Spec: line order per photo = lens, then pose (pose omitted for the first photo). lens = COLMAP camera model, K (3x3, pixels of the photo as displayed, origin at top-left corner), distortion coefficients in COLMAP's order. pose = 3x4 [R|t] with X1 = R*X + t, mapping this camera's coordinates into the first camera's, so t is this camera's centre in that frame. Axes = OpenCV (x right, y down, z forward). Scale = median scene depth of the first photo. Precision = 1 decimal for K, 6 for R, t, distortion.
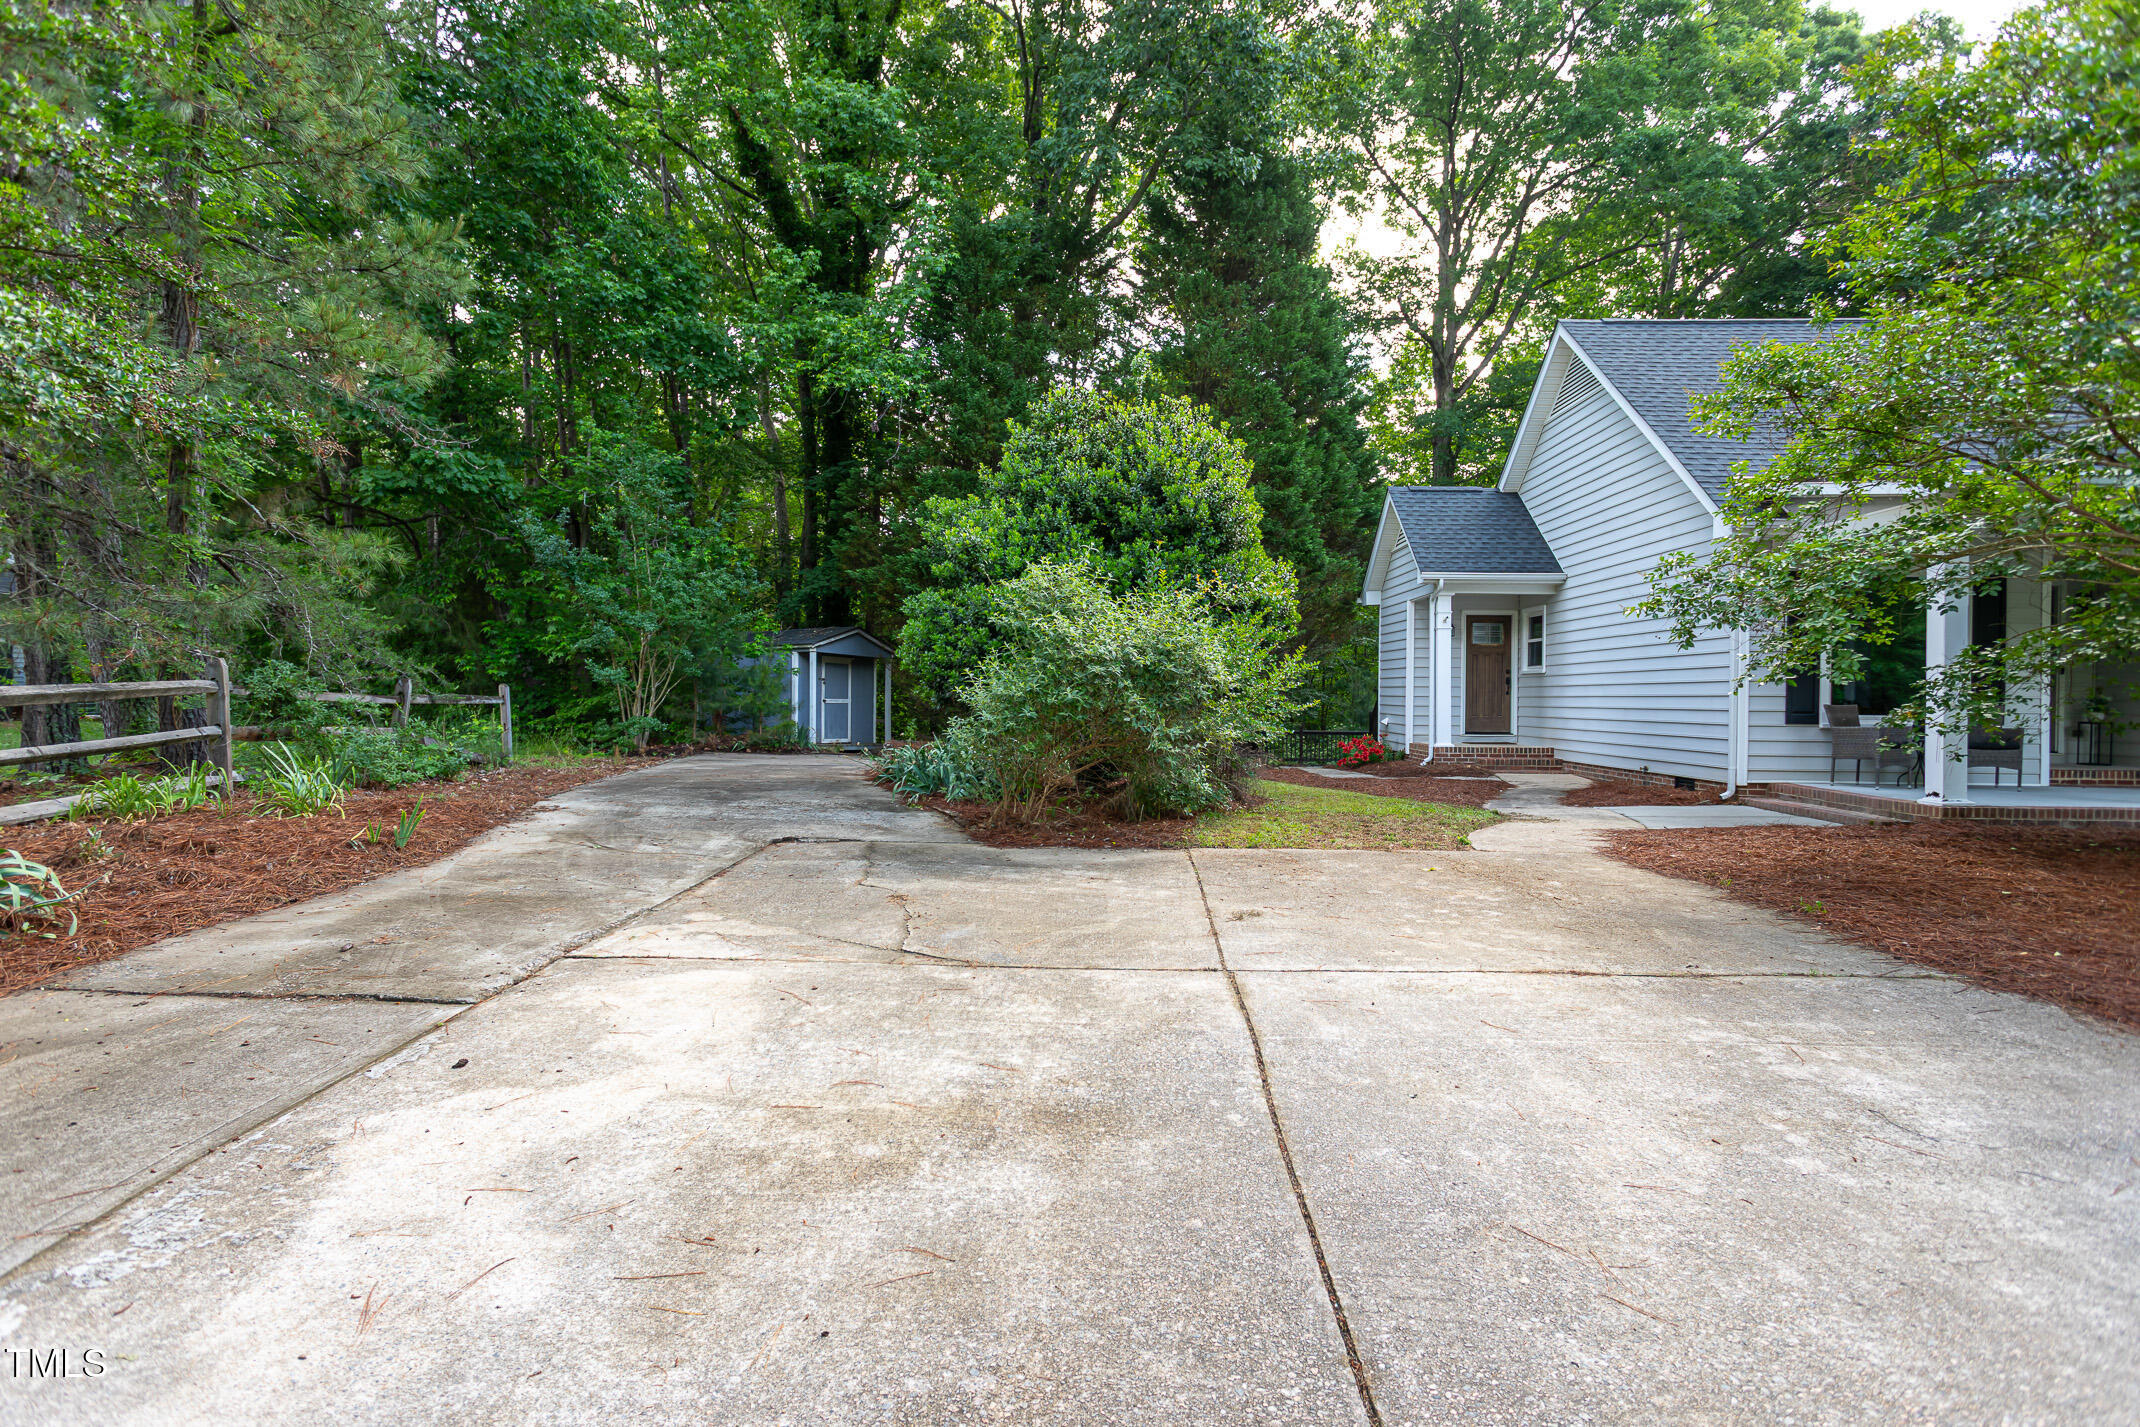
lens RADIAL K [[1064.7, 0, 1054.5], [0, 1064.7, 706.1], [0, 0, 1]] dist [-0.009506, 0.001470]
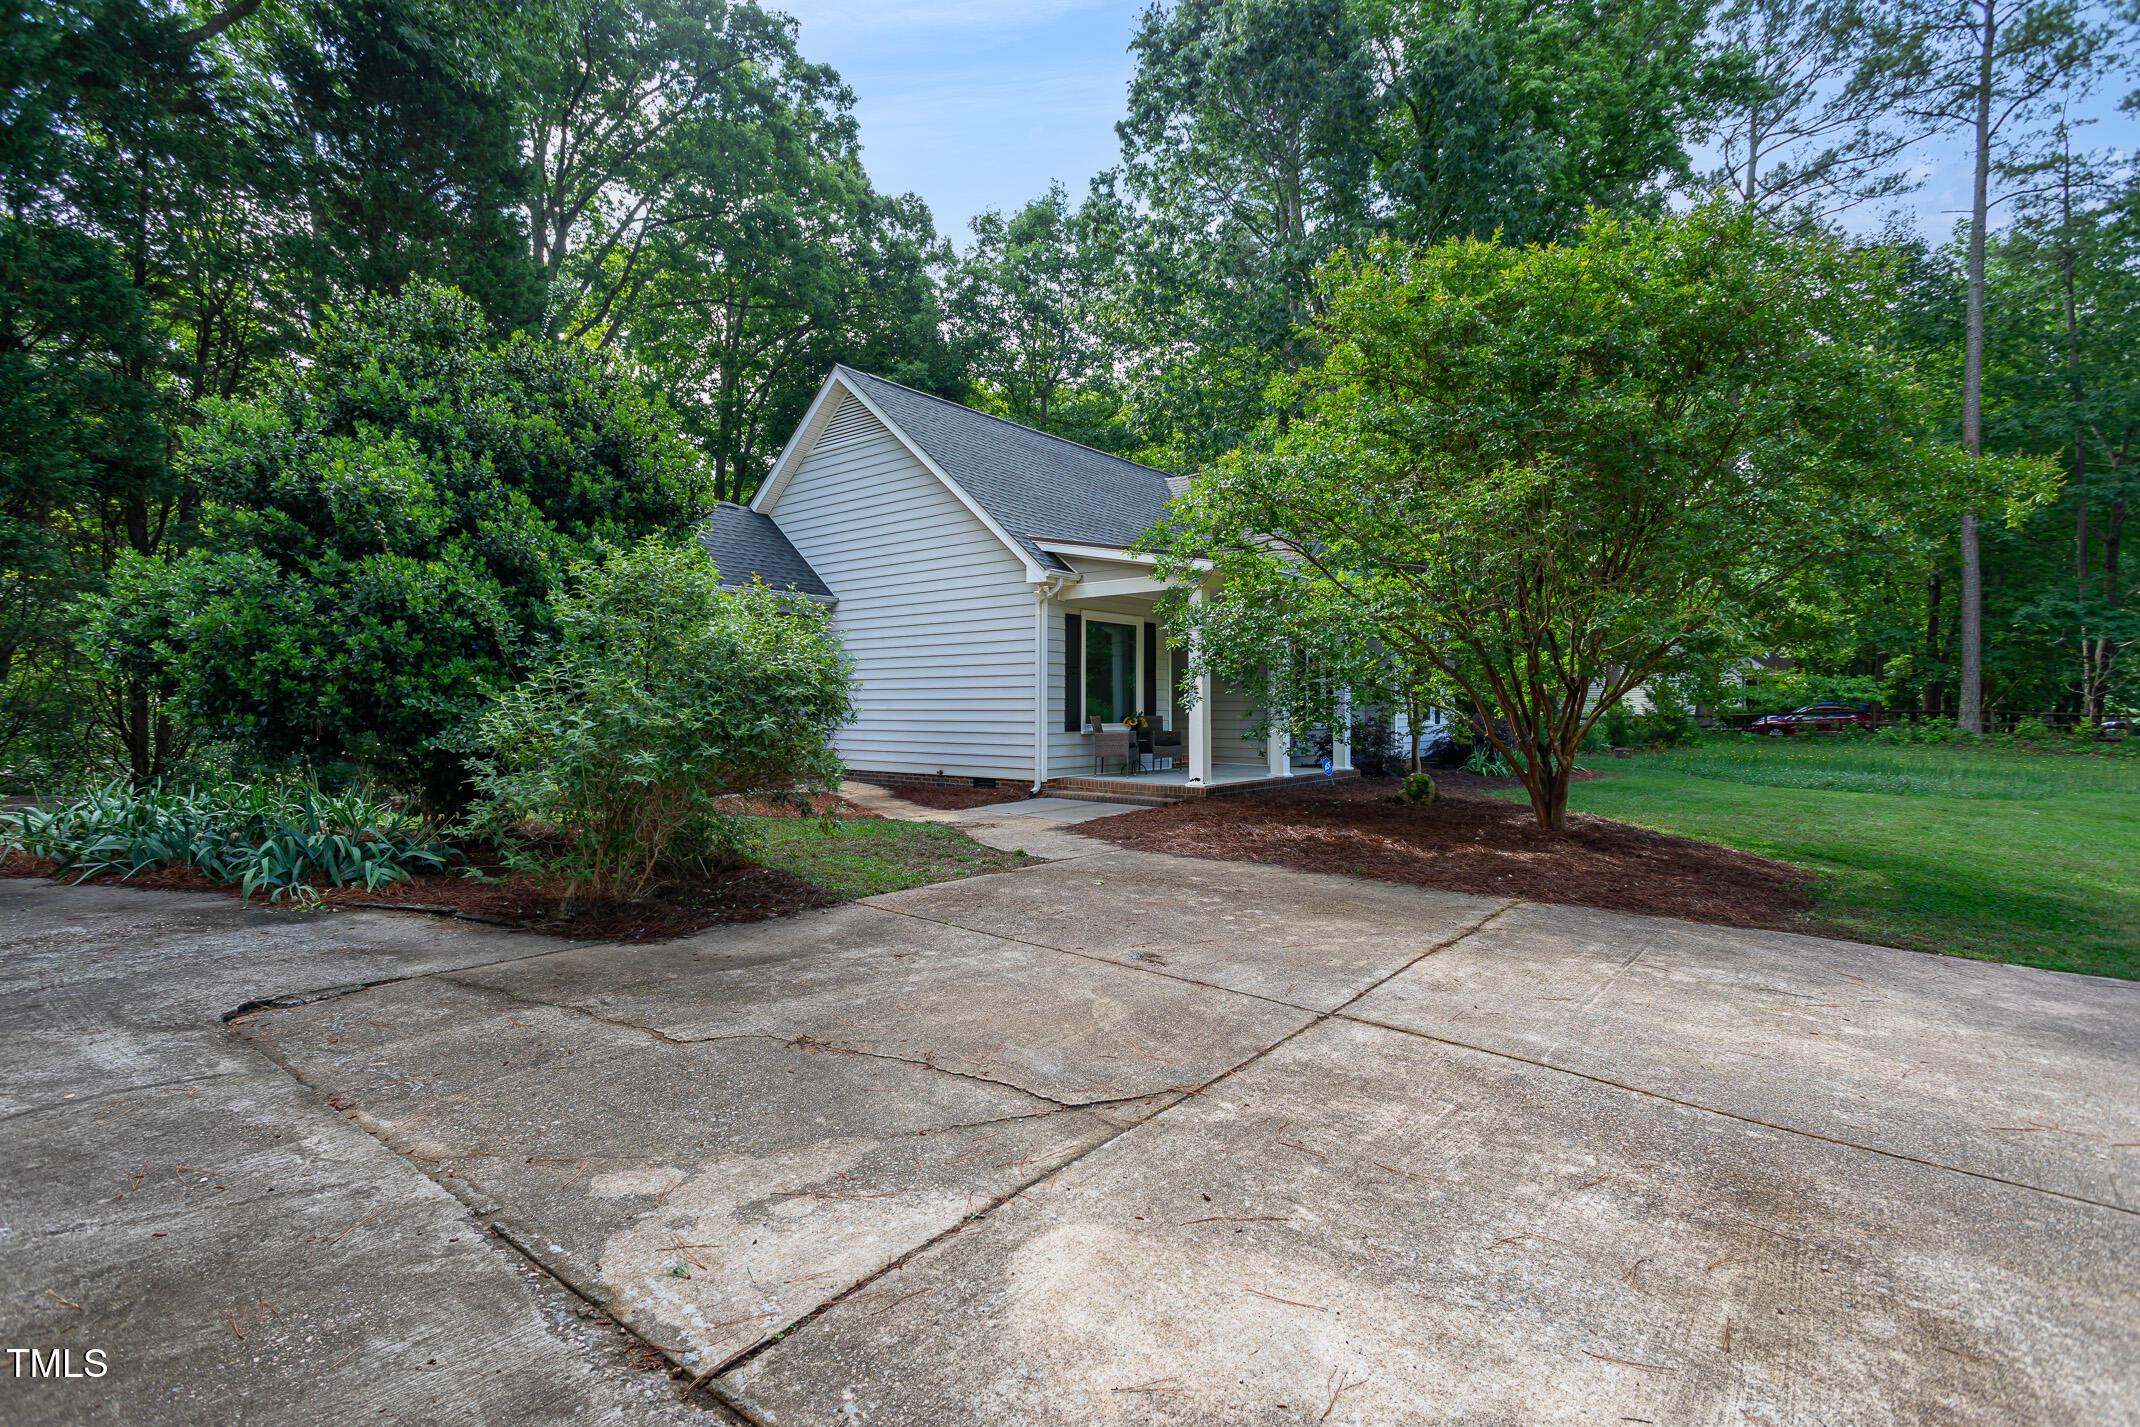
lens RADIAL K [[1010.7, 0, 1055.9], [0, 1010.7, 702.2], [0, 0, 1]] dist [0.004204, 0.000324]
pose [[0.592438, -0.004064, 0.805606, -0.321278], [0.012636, 0.999911, -0.004248, -0.014736], [-0.805517, 0.012697, 0.592437, 0.291202]]
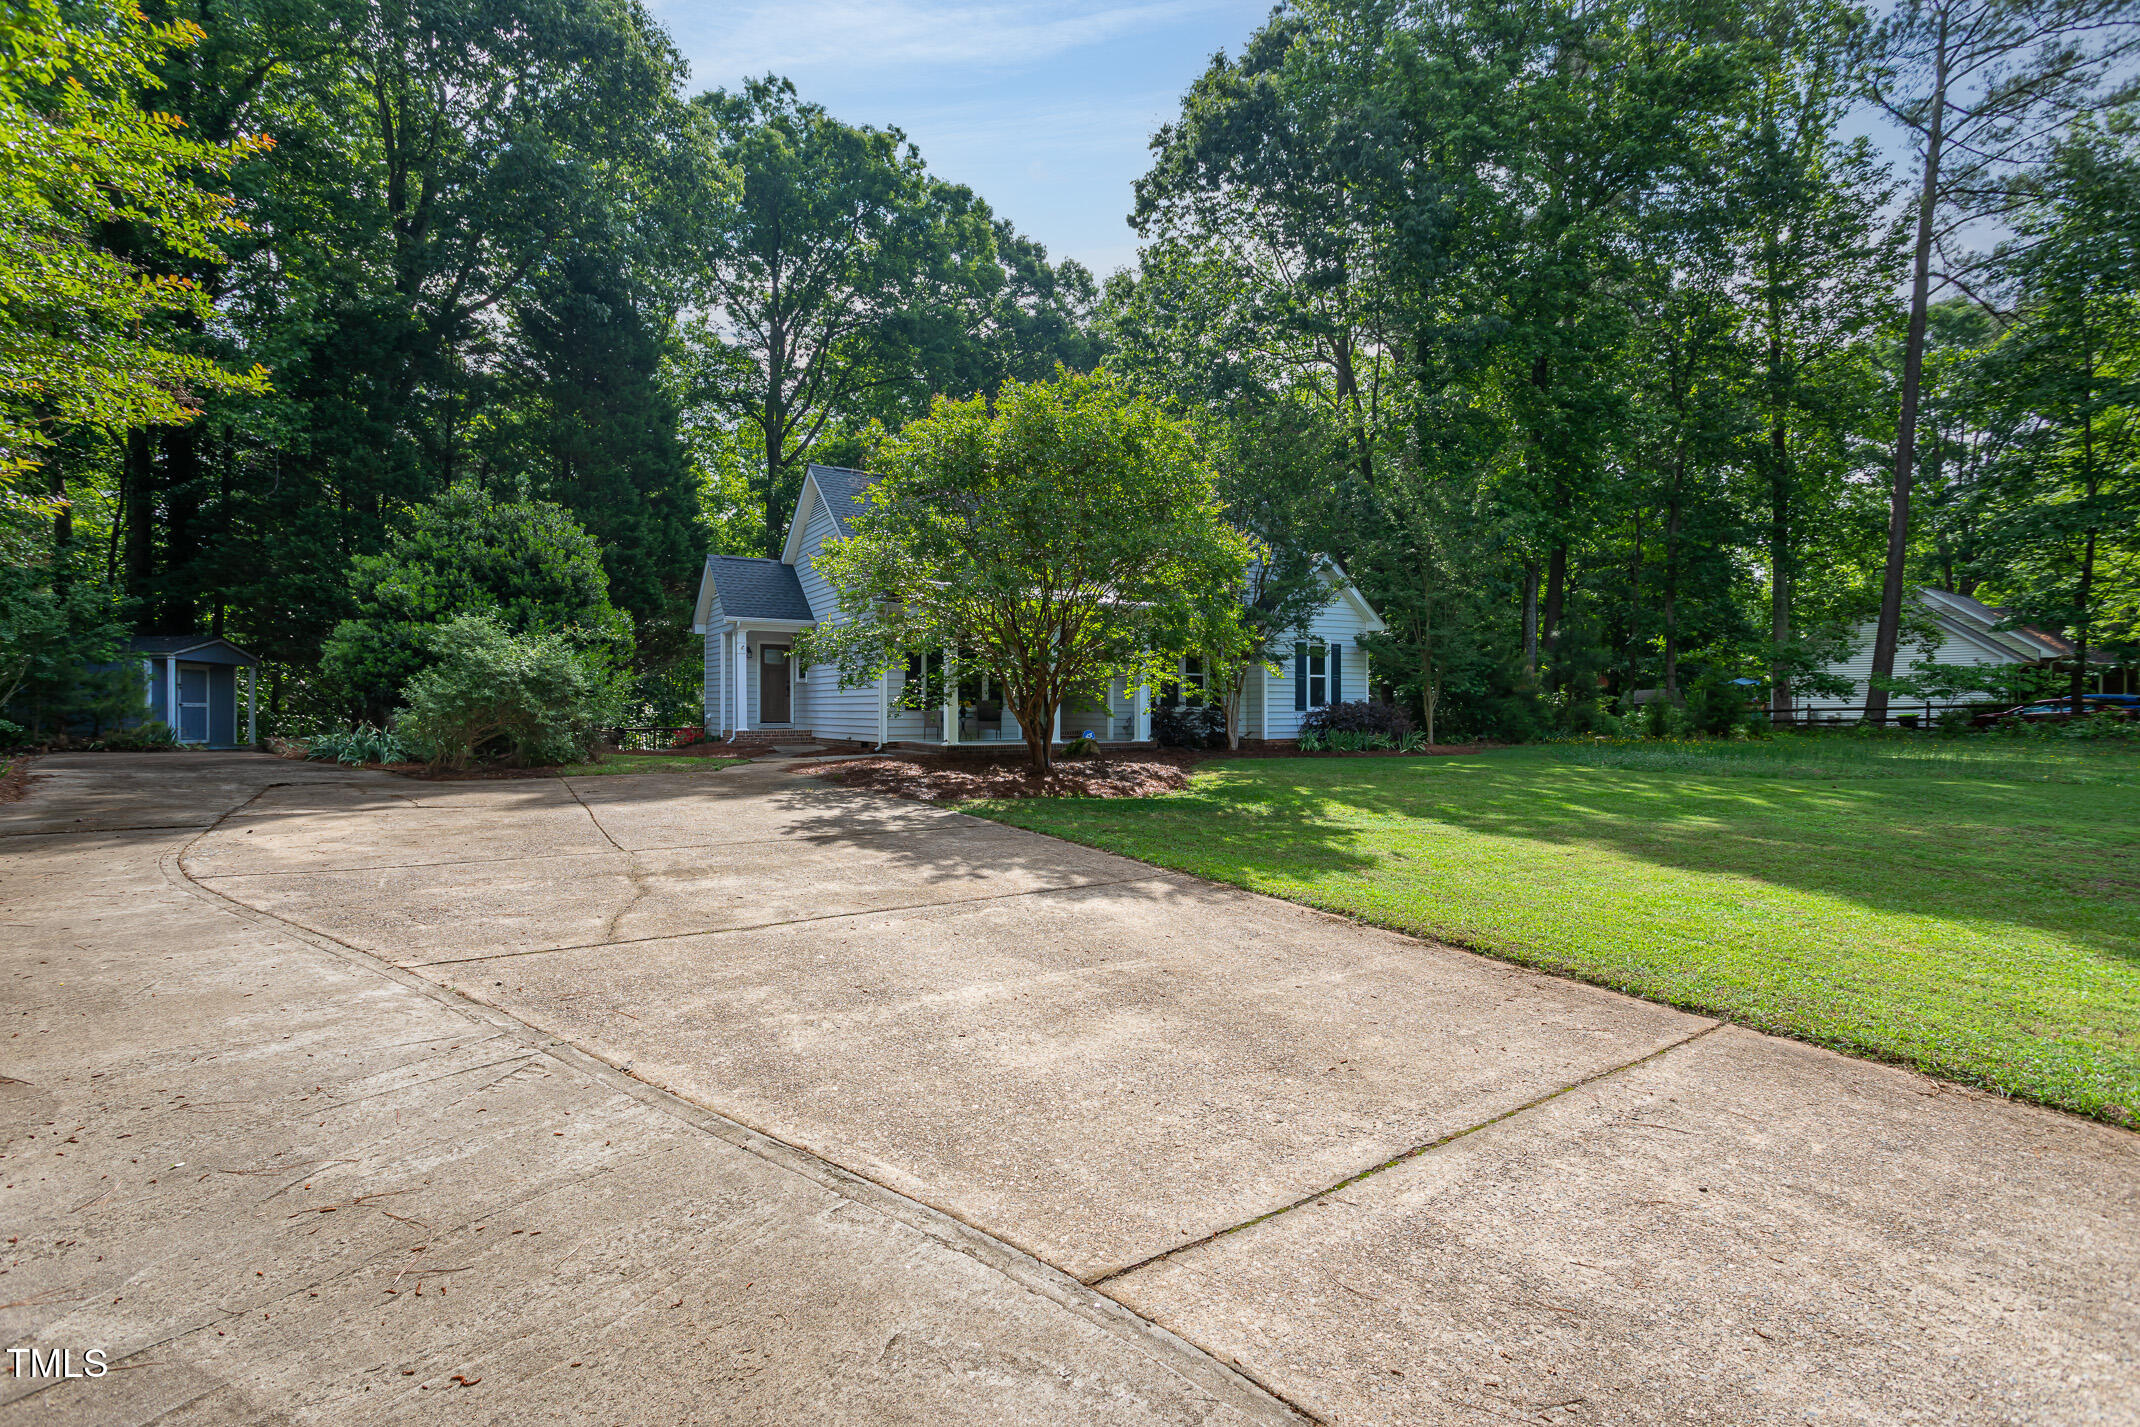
lens RADIAL K [[1010.7, 0, 1056.0], [0, 1010.7, 702.8], [0, 0, 1]] dist [0.004204, 0.000324]
pose [[0.831870, -0.005051, 0.554948, -0.097005], [0.010952, 0.999913, -0.007316, 0.020770], [-0.554863, 0.012164, 0.831853, -0.685556]]
